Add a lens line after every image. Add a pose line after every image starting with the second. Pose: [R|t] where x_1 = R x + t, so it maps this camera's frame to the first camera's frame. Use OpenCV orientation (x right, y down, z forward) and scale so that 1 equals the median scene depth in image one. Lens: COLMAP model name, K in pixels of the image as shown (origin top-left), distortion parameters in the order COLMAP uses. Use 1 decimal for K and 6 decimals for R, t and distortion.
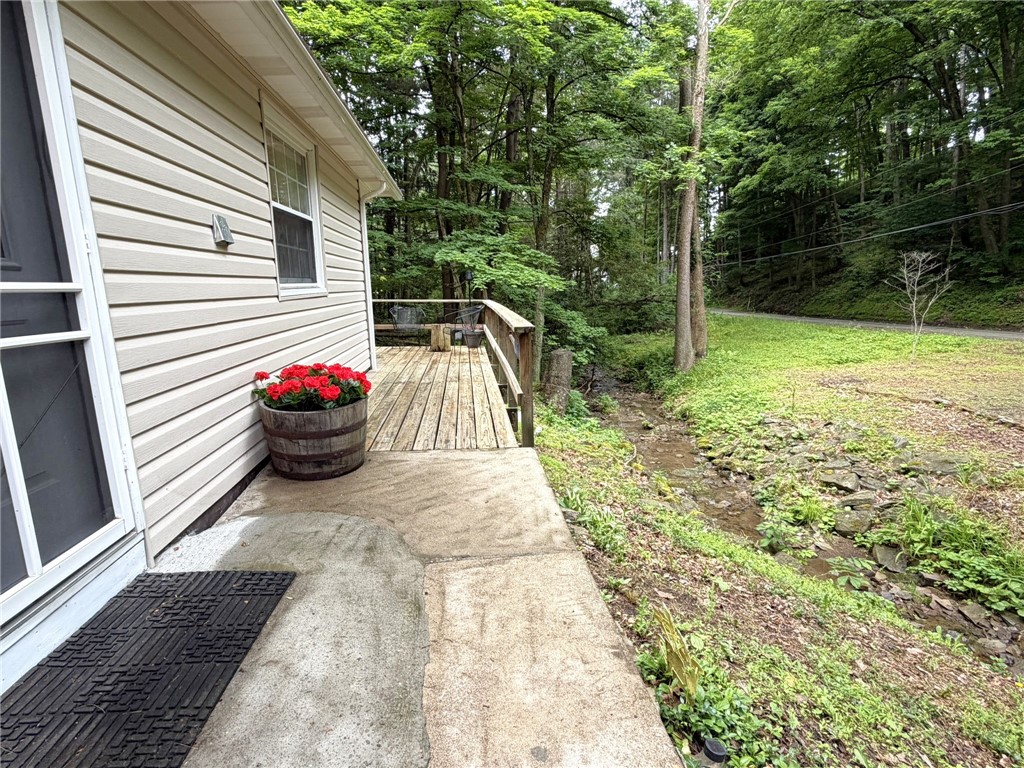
lens RADIAL K [[475.6, 0, 512.0], [0, 475.6, 384.0], [0, 0, 1]] dist [-0.000204, -0.000063]
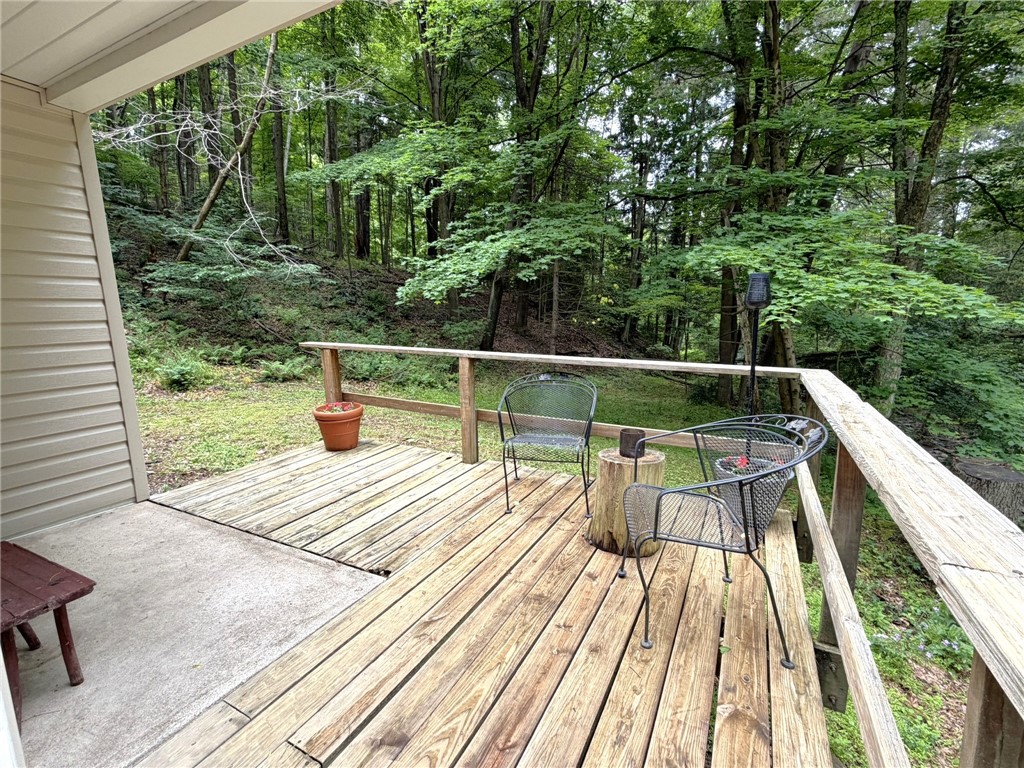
lens RADIAL K [[475.6, 0, 512.0], [0, 475.6, 384.0], [0, 0, 1]] dist [-0.000204, -0.000063]
pose [[0.841200, 0.084032, -0.534155, -0.034056], [-0.100397, 0.994946, -0.001586, -0.106698], [0.531323, 0.054962, 0.845385, 0.449529]]
